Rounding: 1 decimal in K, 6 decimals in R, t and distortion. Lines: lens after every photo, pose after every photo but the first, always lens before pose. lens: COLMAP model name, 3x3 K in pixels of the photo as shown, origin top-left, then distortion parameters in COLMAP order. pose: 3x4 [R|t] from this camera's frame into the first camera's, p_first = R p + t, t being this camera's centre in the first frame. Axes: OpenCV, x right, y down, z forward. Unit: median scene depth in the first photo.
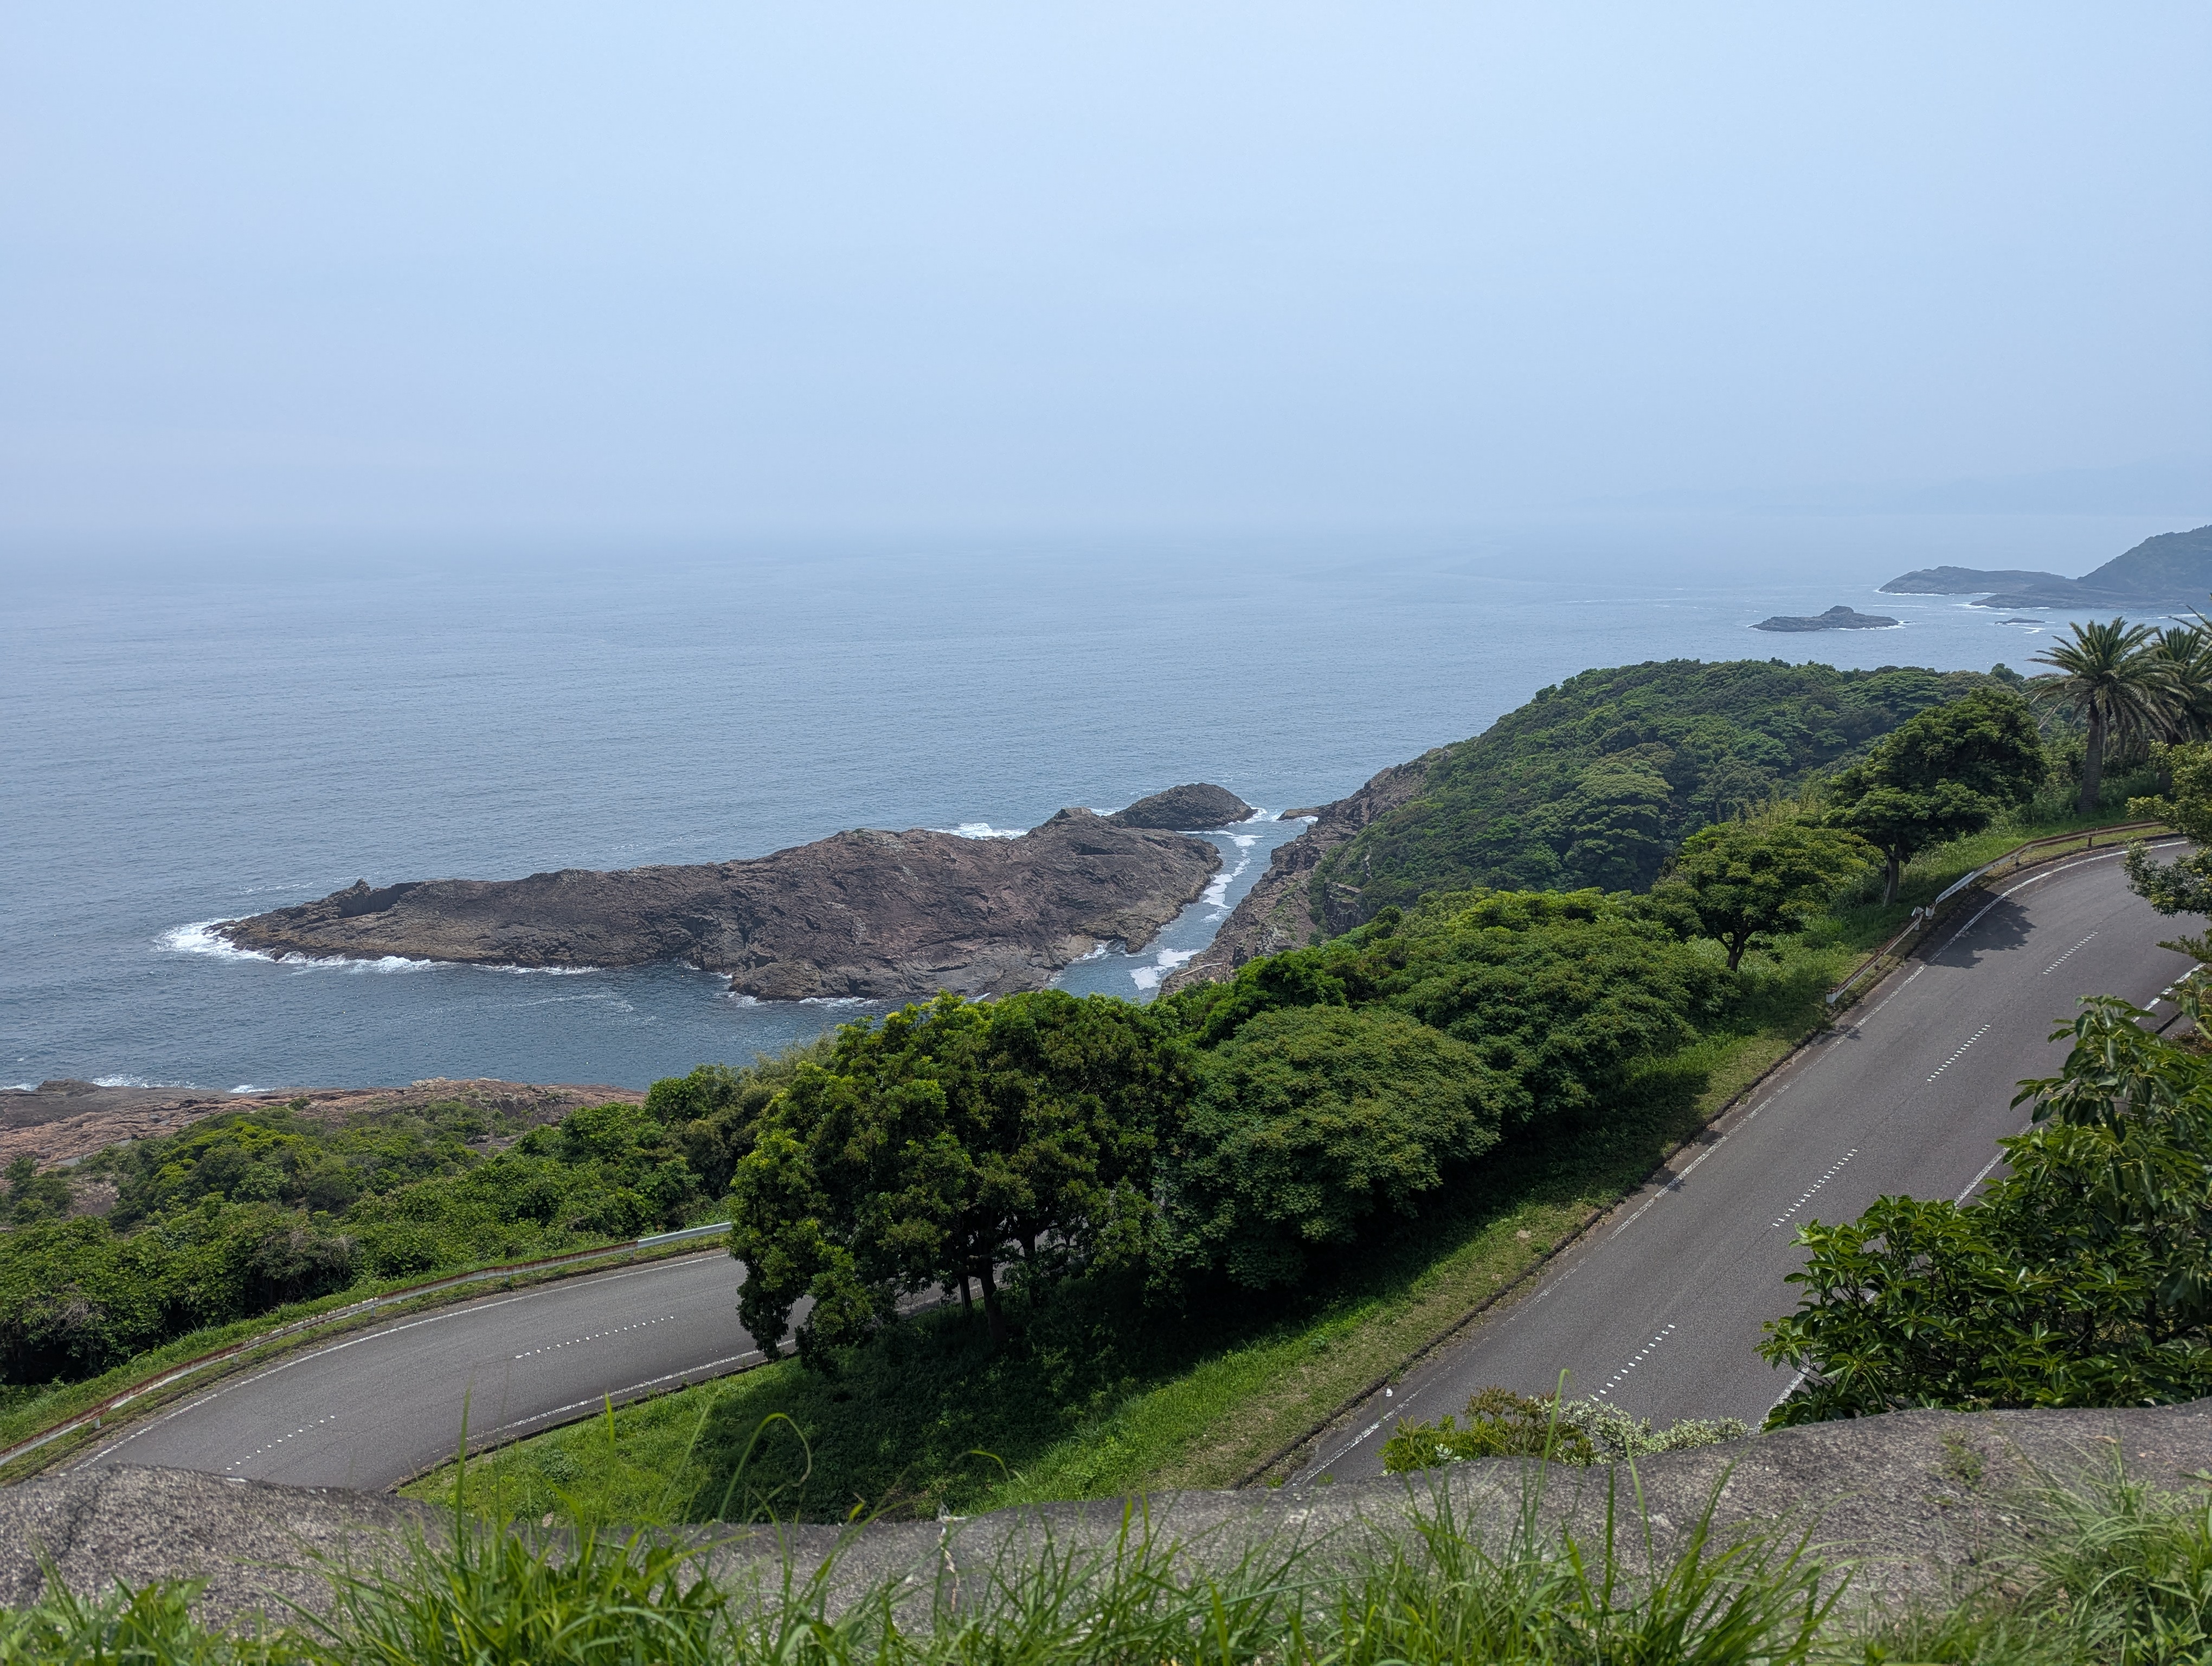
lens RADIAL K [[1525.8, 0, 1106.0], [0, 1525.8, 833.0], [0, 0, 1]] dist [0.051245, -0.049976]
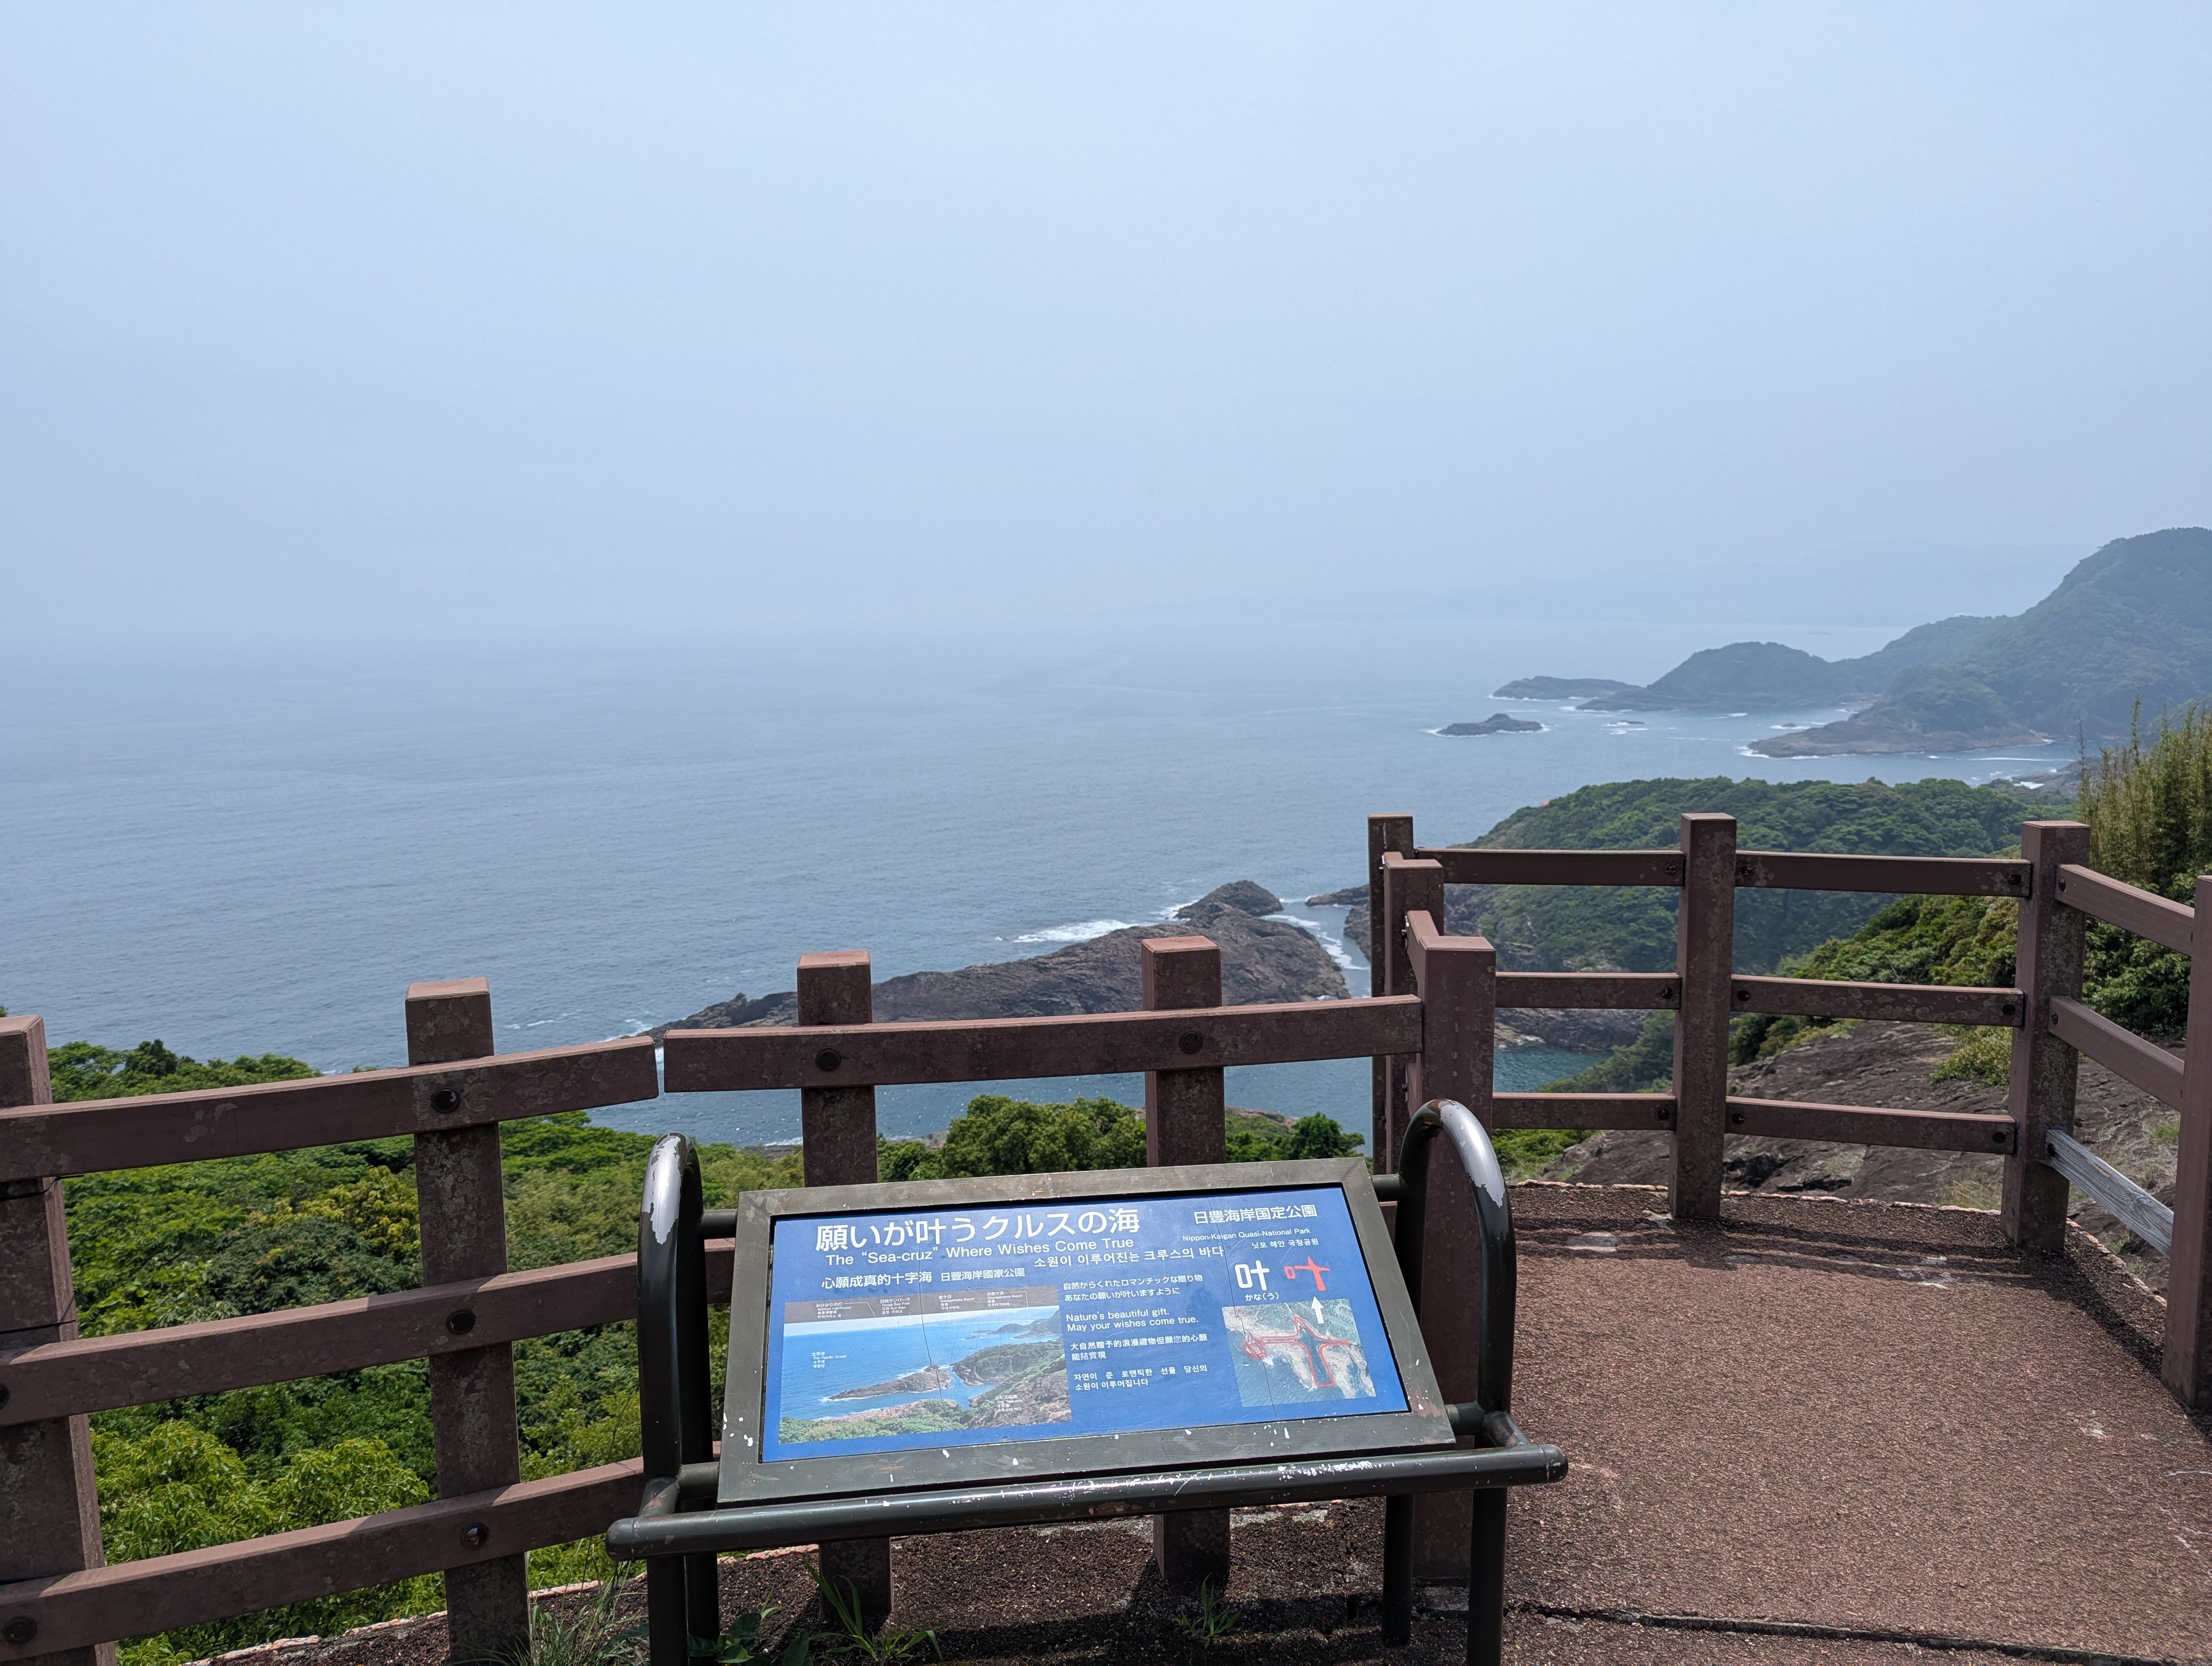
lens RADIAL K [[1525.8, 0, 1106.0], [0, 1525.8, 833.0], [0, 0, 1]] dist [0.051245, -0.049976]
pose [[0.960443, -0.042631, 0.275194, -0.536177], [0.060147, 0.996644, -0.055524, -0.011201], [-0.271904, 0.069880, 0.959784, -0.255885]]
